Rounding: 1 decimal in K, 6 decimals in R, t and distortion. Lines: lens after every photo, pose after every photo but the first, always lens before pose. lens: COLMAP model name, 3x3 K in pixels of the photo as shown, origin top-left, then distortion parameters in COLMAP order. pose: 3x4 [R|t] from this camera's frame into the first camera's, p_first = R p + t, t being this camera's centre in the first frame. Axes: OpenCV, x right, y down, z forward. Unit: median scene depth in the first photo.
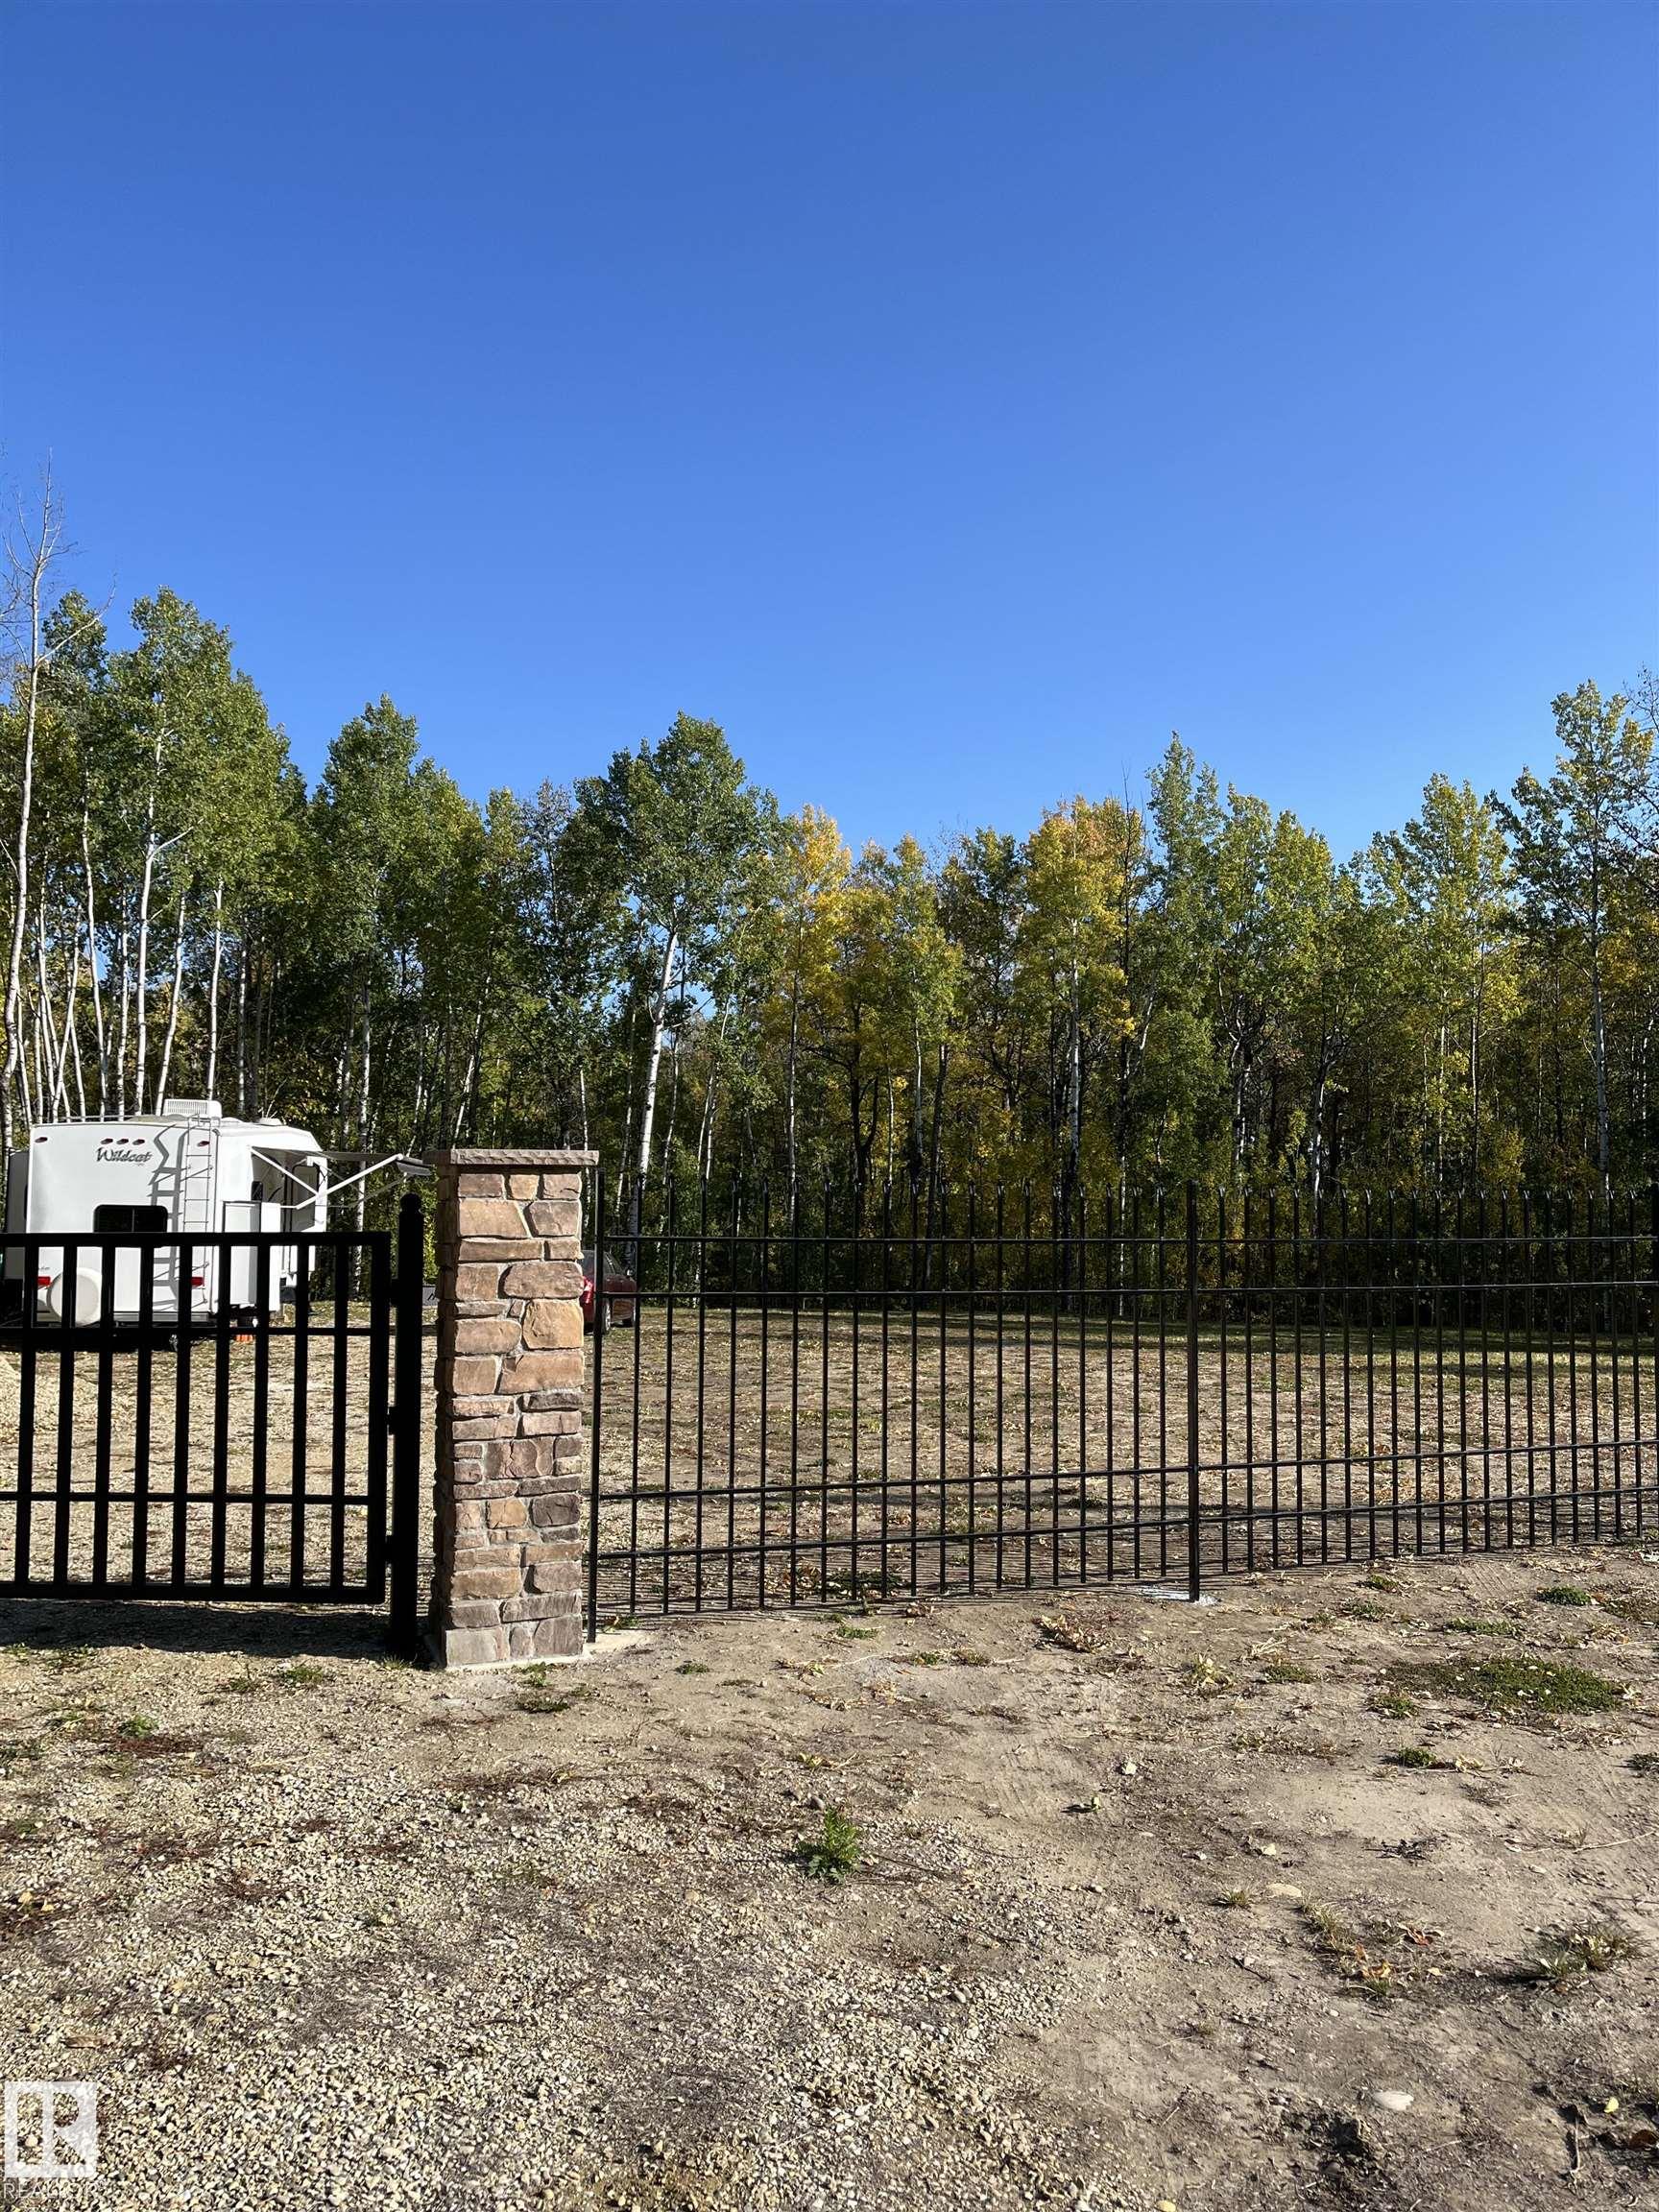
lens RADIAL K [[1682.0, 0, 841.6], [0, 1682.0, 1124.1], [0, 0, 1]] dist [0.046385, -0.005559]
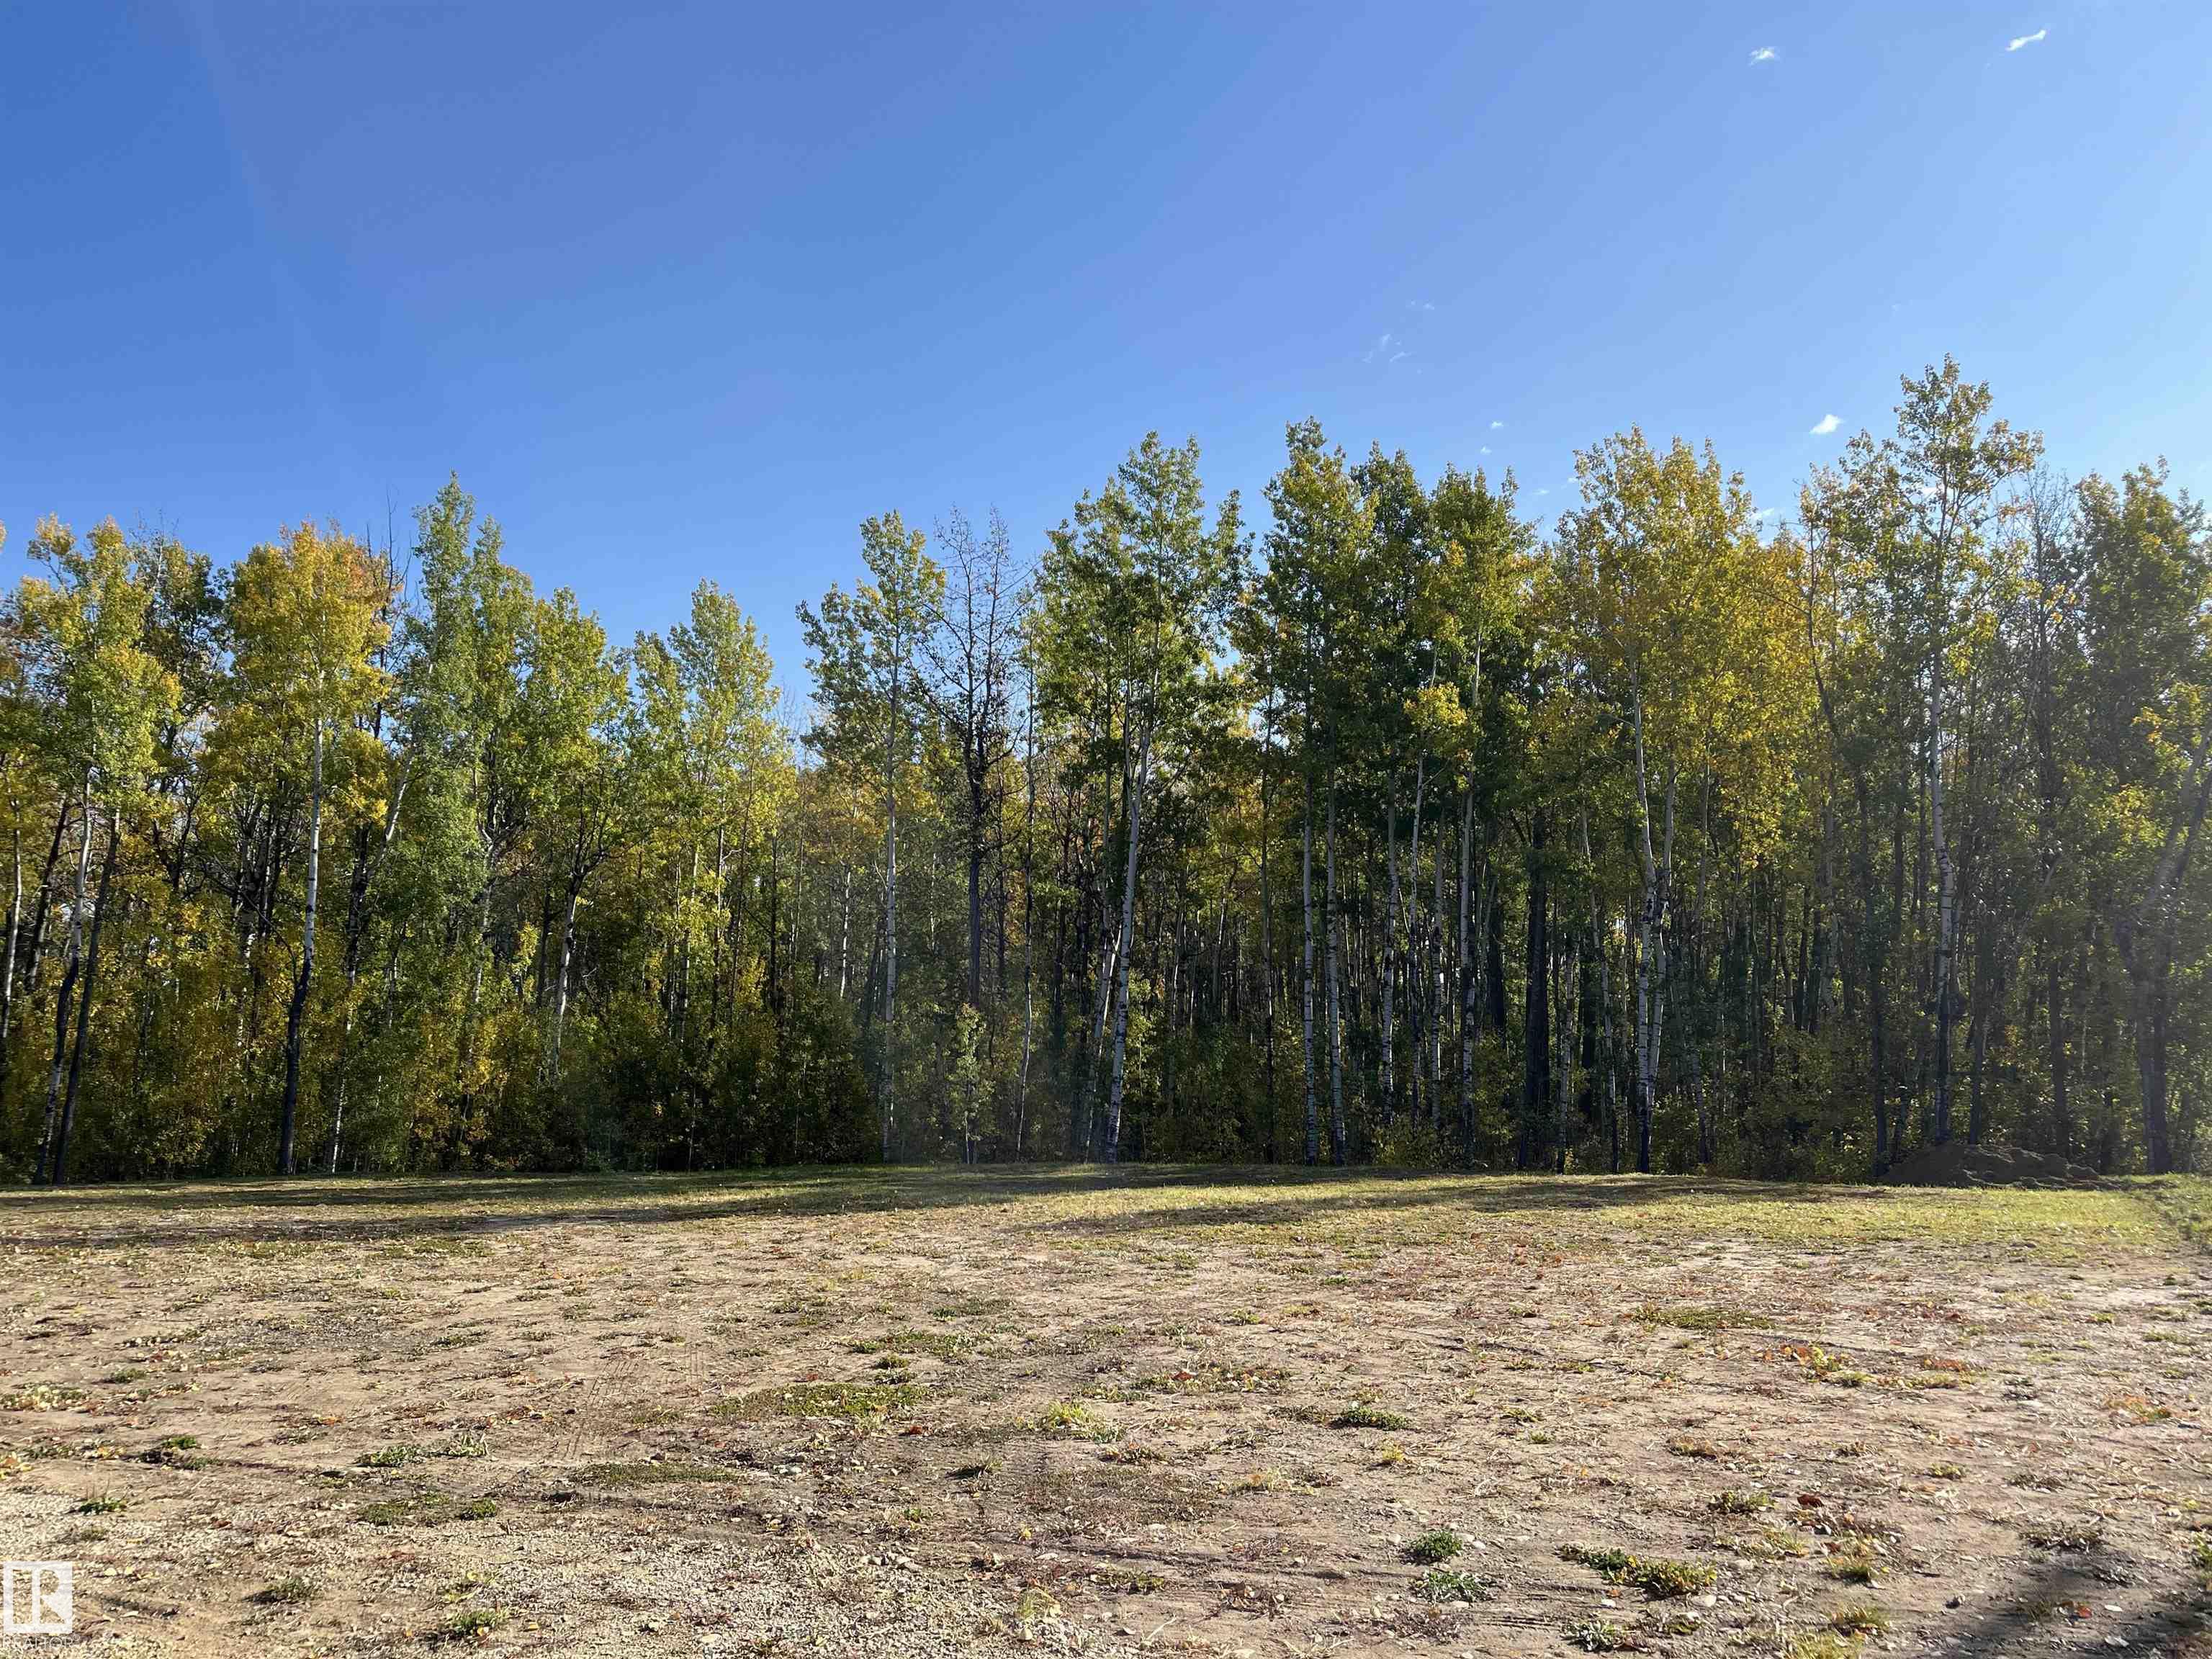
lens RADIAL K [[1682.0, 0, 1098.2], [0, 1682.0, 830.4], [0, 0, 1]] dist [0.046385, -0.005559]
pose [[0.767737, 0.083305, 0.635326, -0.088740], [-0.034572, 0.995454, -0.088749, 0.013492], [-0.639831, 0.046171, 0.767127, 0.157724]]
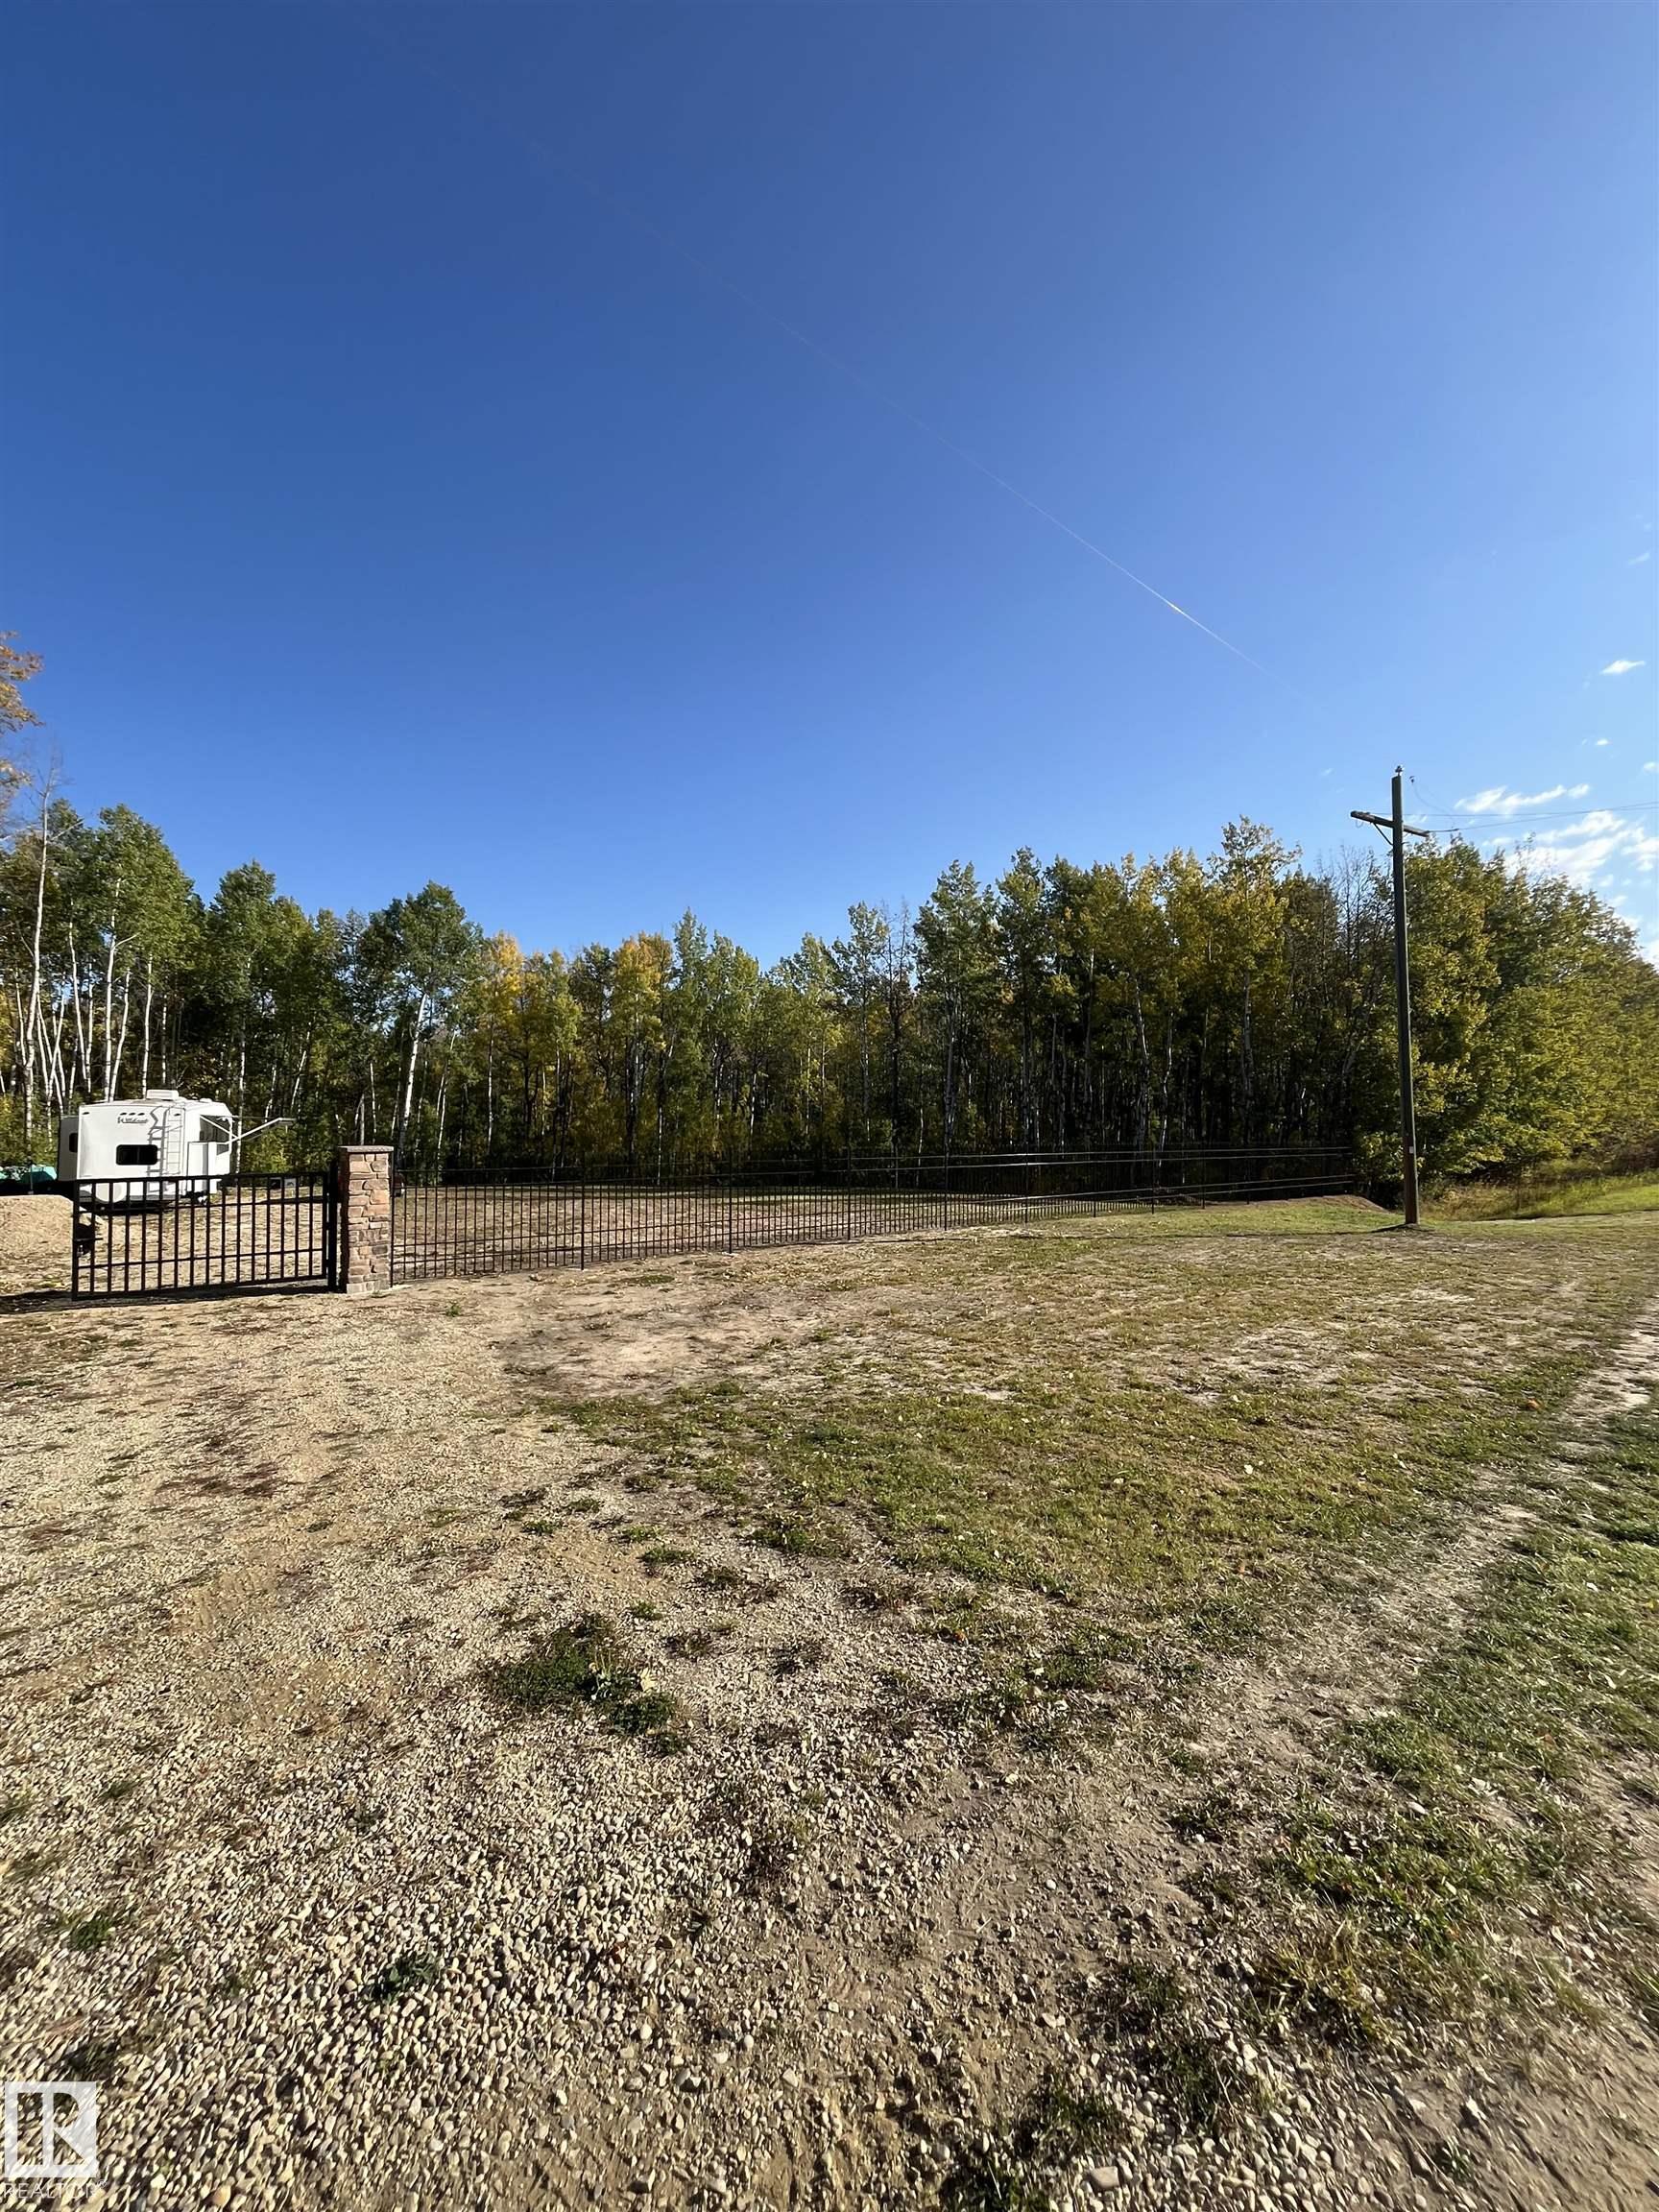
lens RADIAL K [[903.8, 0, 834.0], [0, 903.8, 1092.1], [0, 0, 1]] dist [0.007865, 0.000169]
pose [[0.947993, 0.007411, 0.318206, 0.016291], [-0.011883, 0.999856, 0.012116, -0.017727], [-0.318070, -0.015267, 0.947944, -0.143565]]
